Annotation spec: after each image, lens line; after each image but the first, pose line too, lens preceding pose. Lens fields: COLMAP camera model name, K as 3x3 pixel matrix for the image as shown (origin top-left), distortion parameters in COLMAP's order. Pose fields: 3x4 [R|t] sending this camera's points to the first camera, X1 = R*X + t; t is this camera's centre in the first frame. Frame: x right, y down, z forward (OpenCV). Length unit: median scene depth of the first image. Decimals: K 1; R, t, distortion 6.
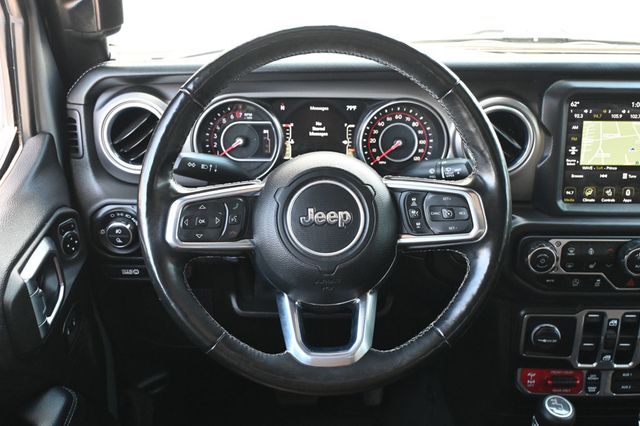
lens RADIAL K [[724.4, 0, 320.9], [0, 724.4, 212.1], [0, 0, 1]] dist [-0.003953, 0.000000]
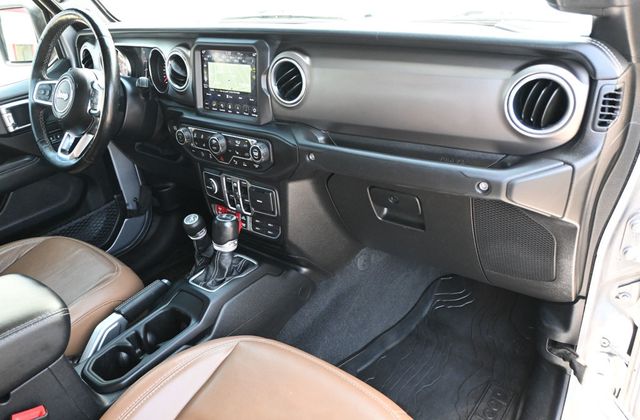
lens RADIAL K [[487.8, 0, 319.9], [0, 487.8, 212.5], [0, 0, 1]] dist [0.006004, 0.004021]
pose [[0.764376, 0.222026, -0.605338, 1.350213], [-0.149973, 0.974315, 0.167985, -0.009192], [0.627086, -0.037620, 0.778041, 0.227538]]
